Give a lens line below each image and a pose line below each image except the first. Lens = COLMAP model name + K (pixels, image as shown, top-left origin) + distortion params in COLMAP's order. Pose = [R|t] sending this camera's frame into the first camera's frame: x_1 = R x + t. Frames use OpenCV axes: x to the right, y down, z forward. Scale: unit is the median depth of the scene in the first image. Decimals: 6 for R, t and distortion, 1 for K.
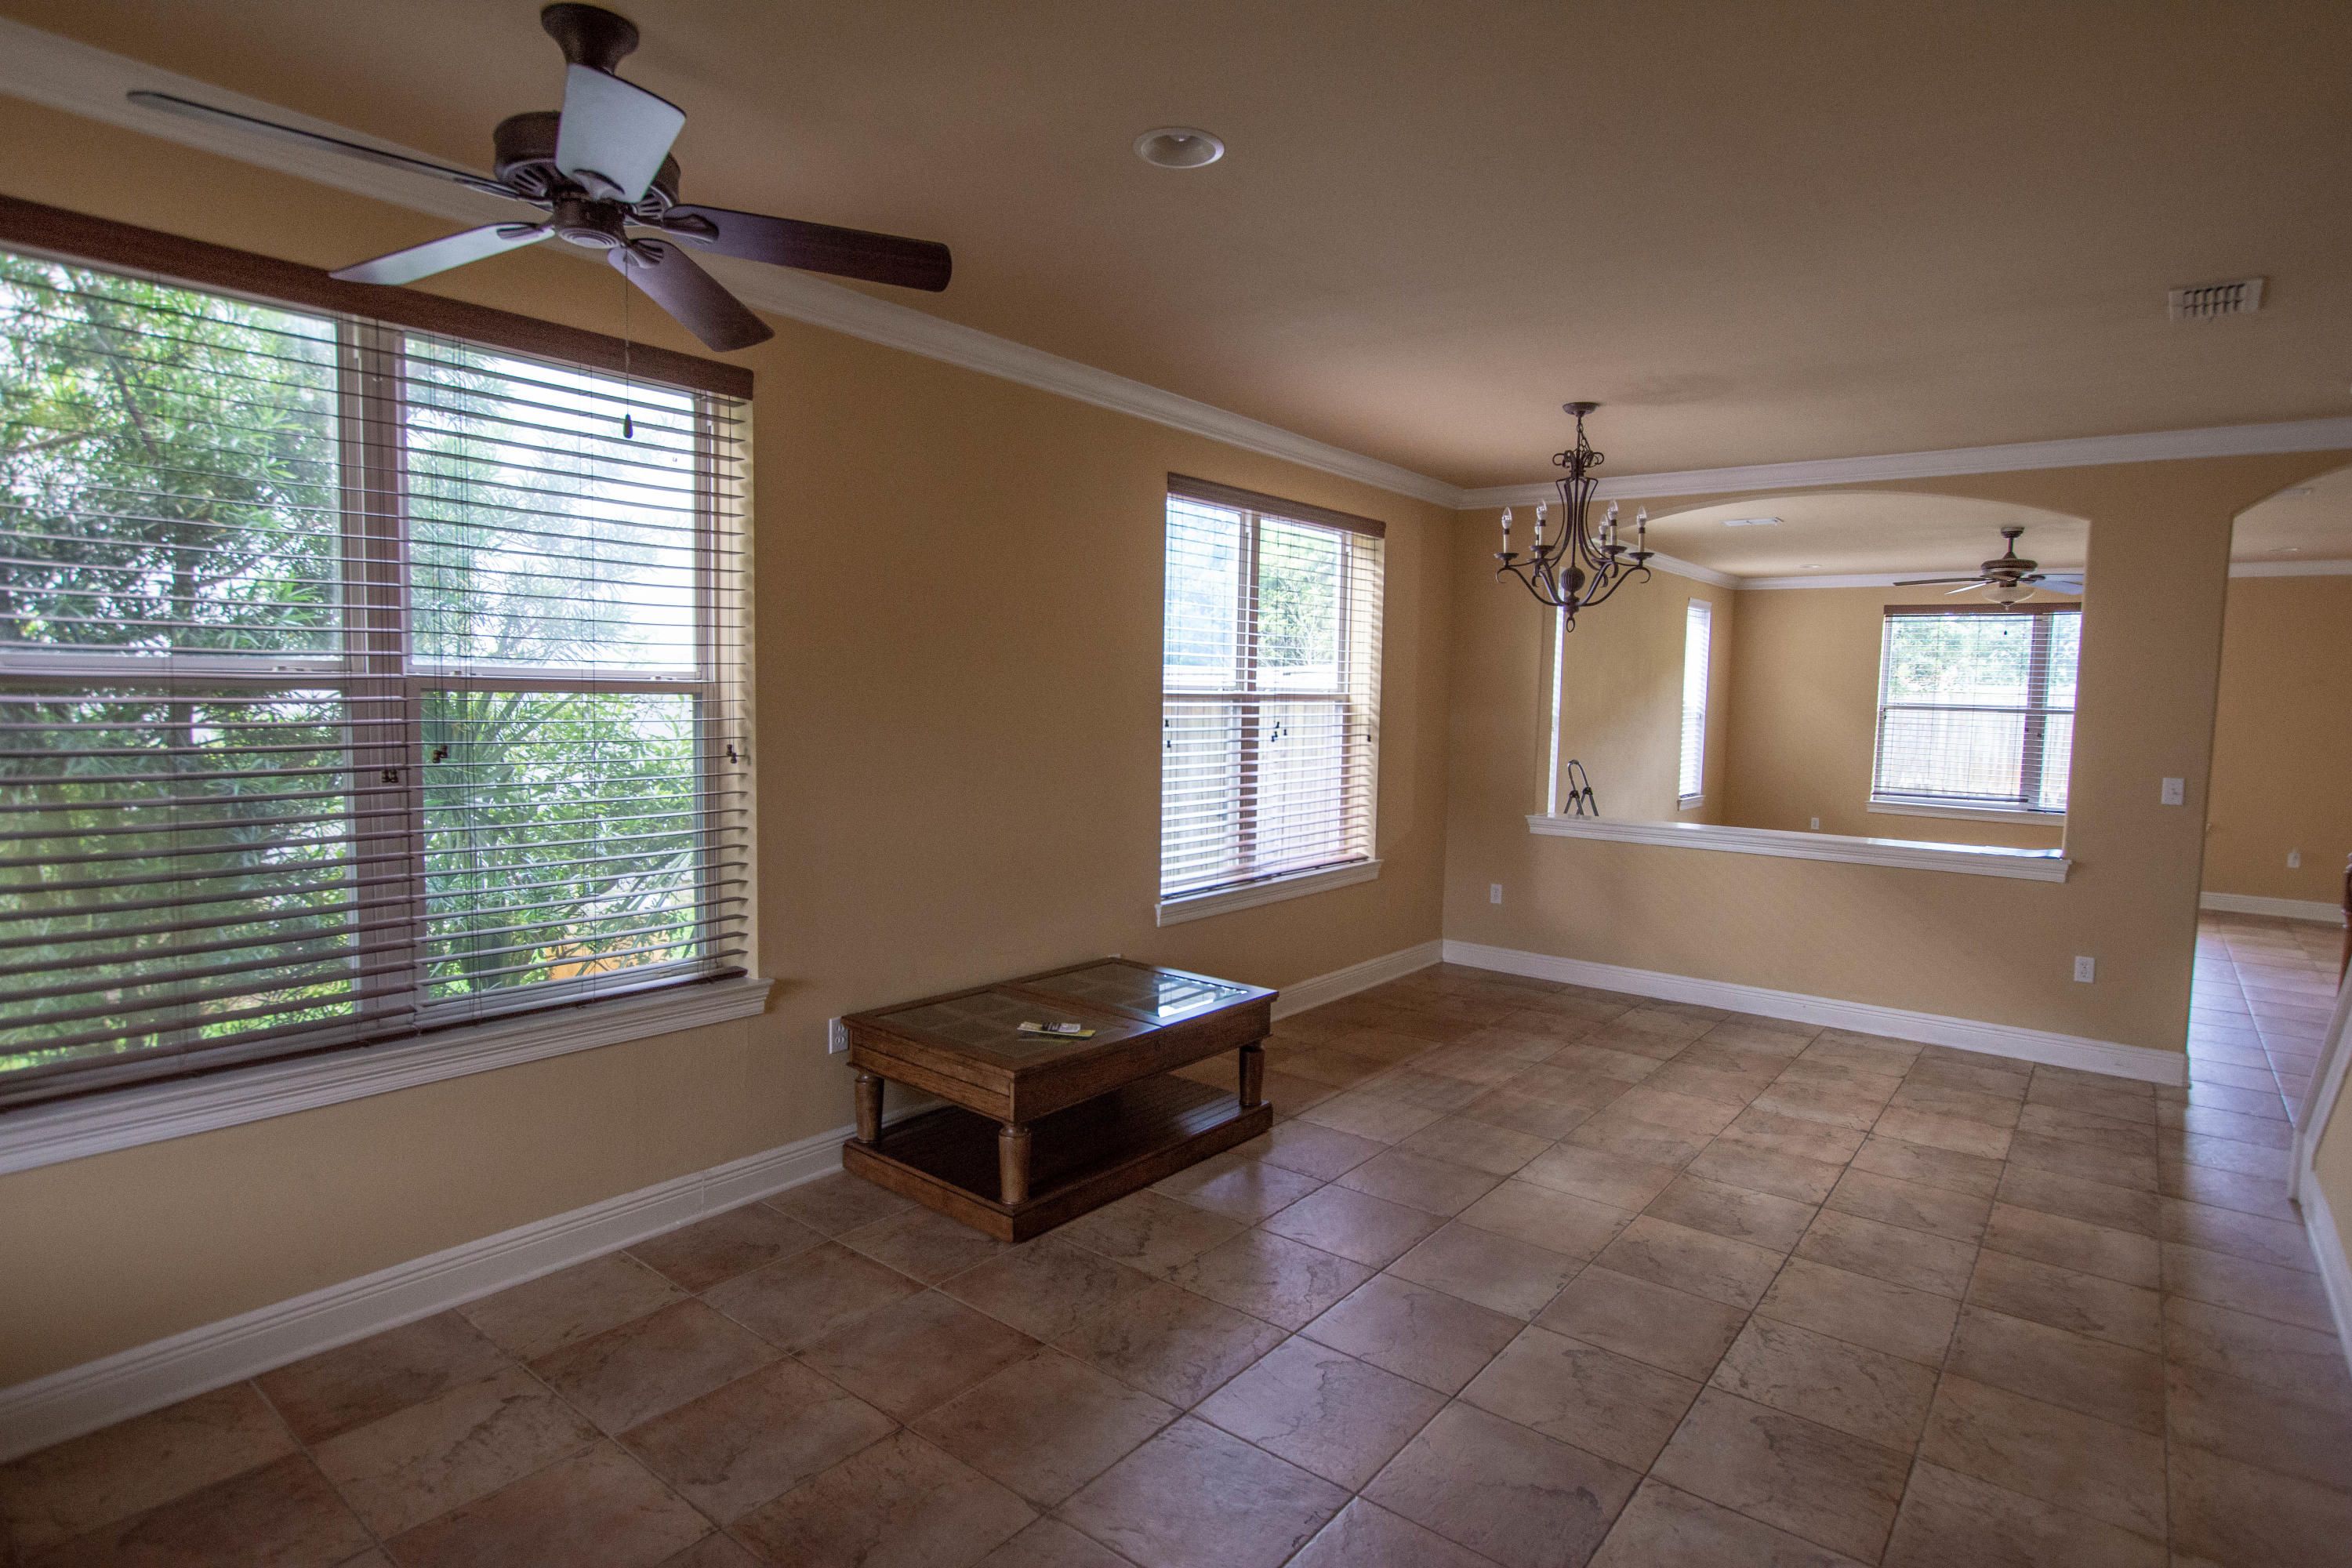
lens RADIAL K [[1249.4, 0, 1176.0], [0, 1249.4, 784.0], [0, 0, 1]] dist [-0.020514, -0.001365]
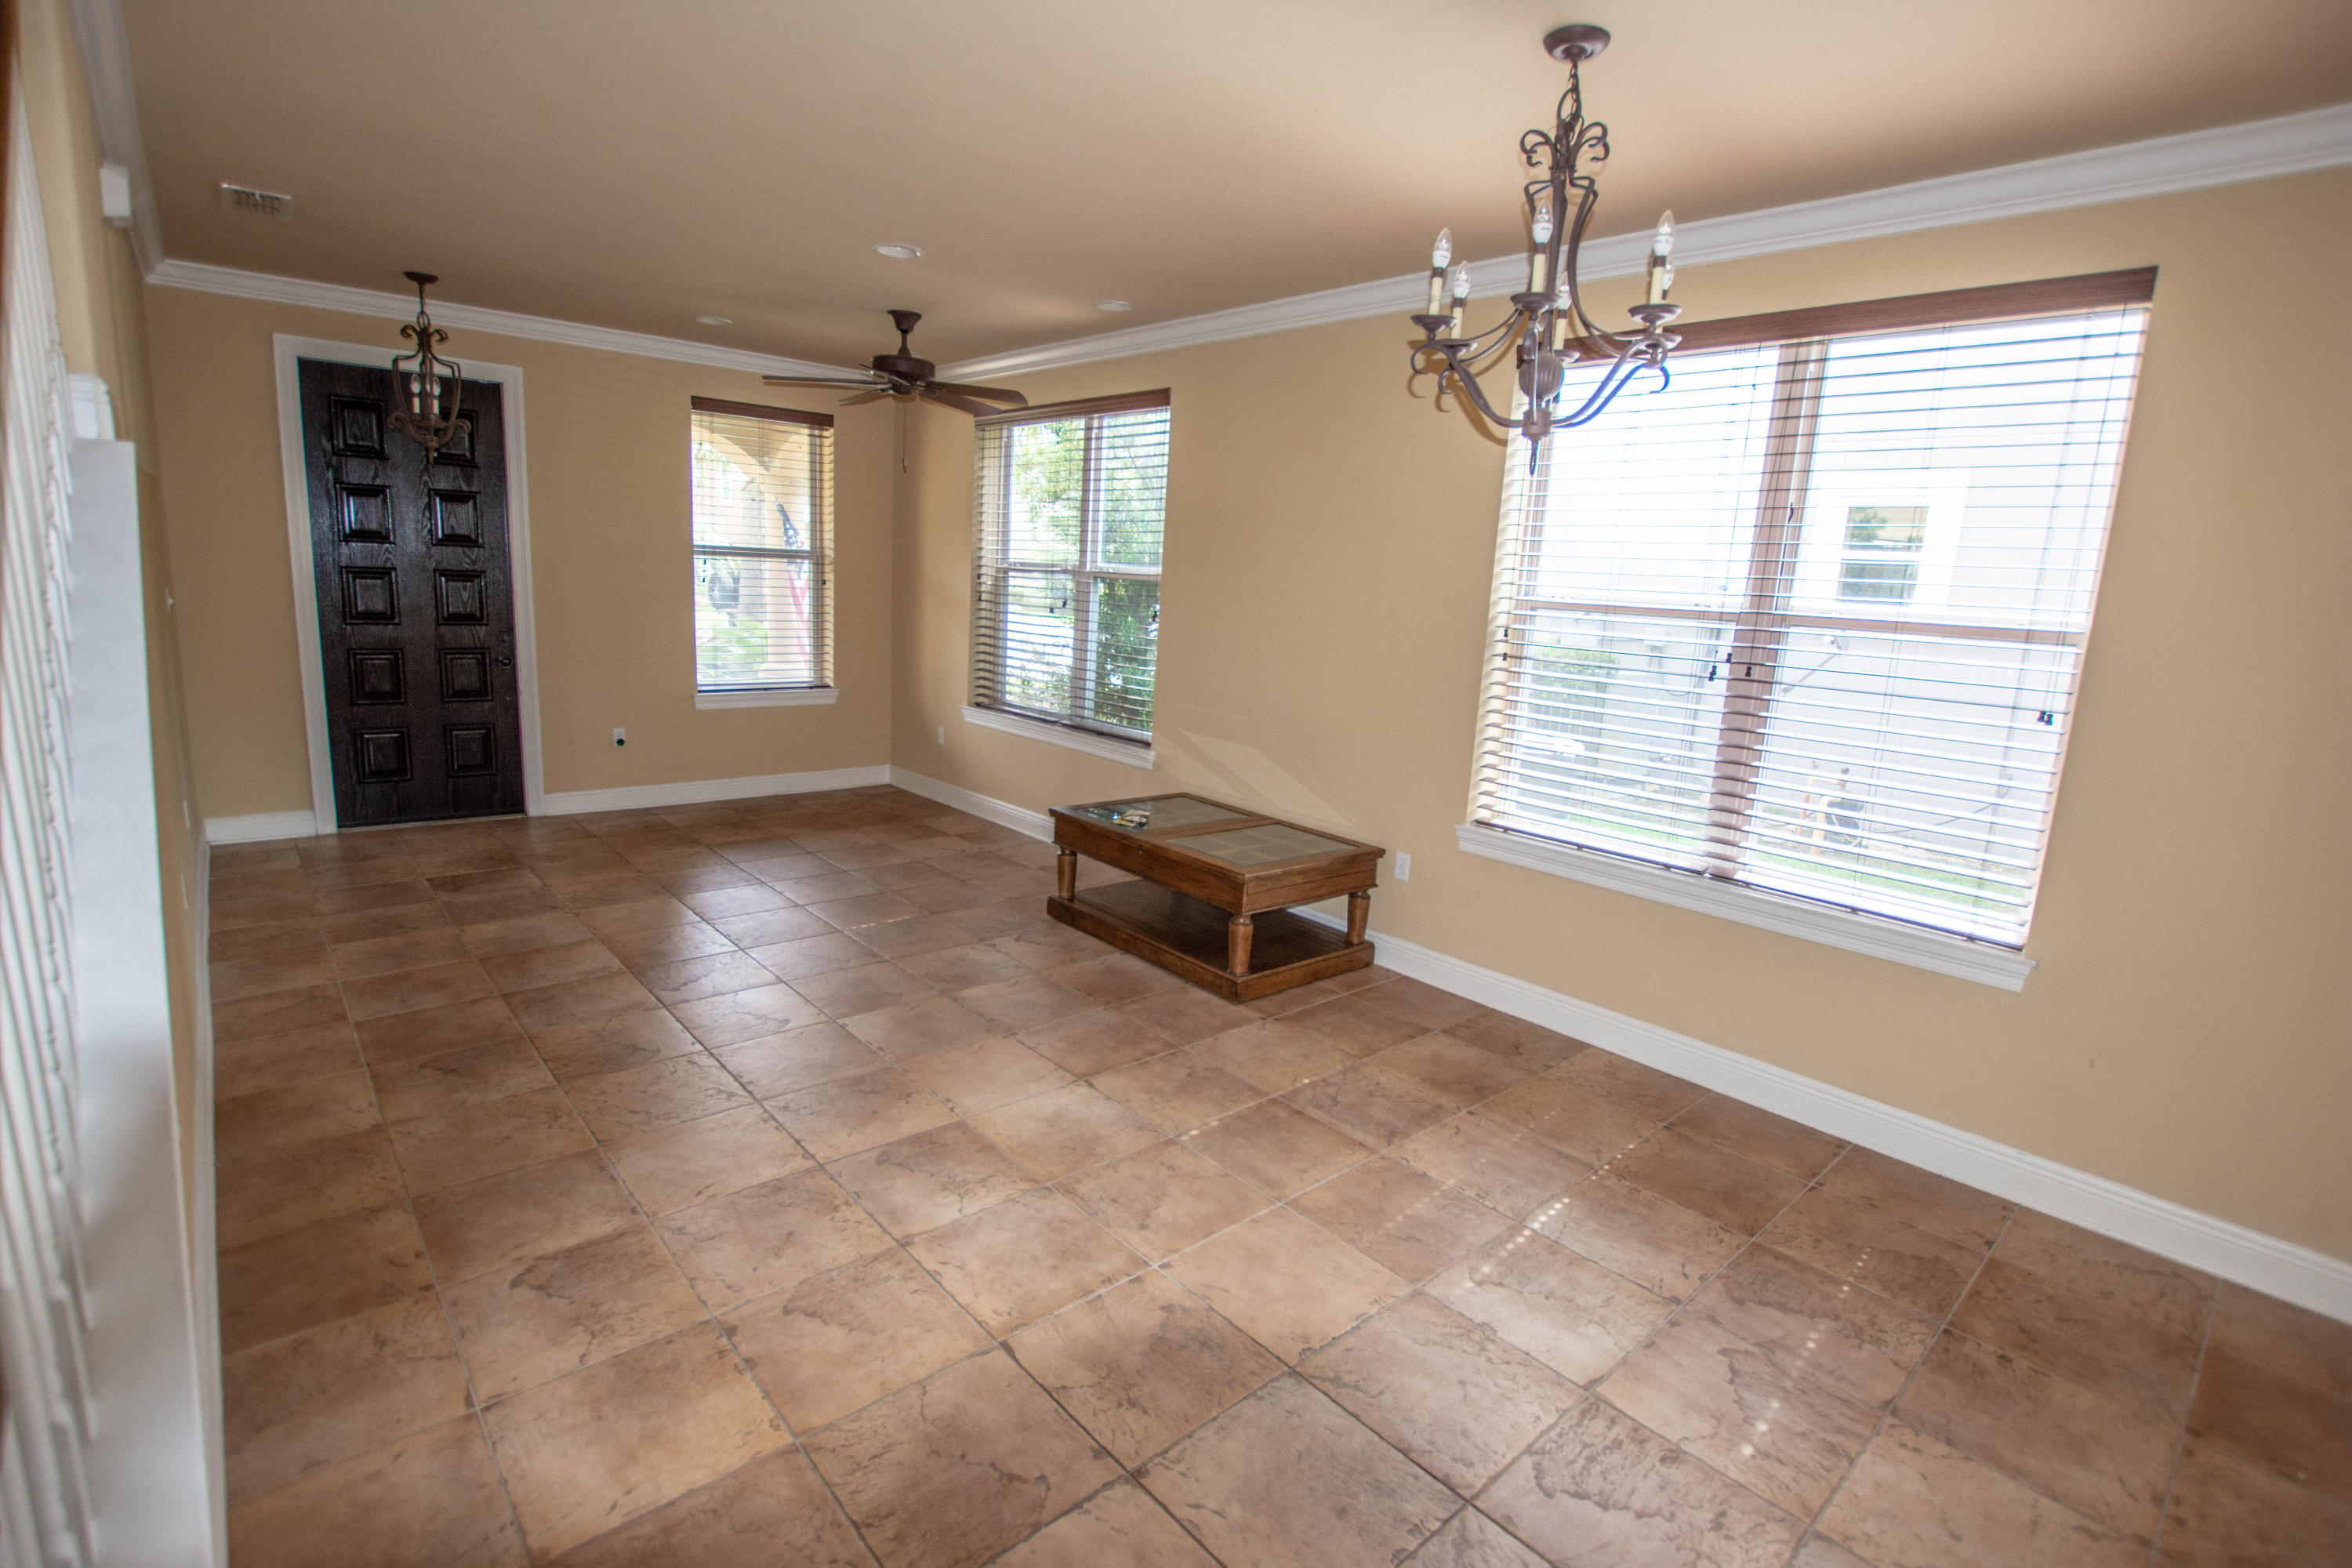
lens RADIAL K [[1097.4, 0, 1176.0], [0, 1097.4, 784.0], [0, 0, 1]] dist [-0.027299, 0.000515]
pose [[-0.180413, 0.152578, -0.971685, 1.008087], [-0.133277, 0.974992, 0.177843, -0.063386], [0.974520, 0.161588, -0.155566, 1.131705]]
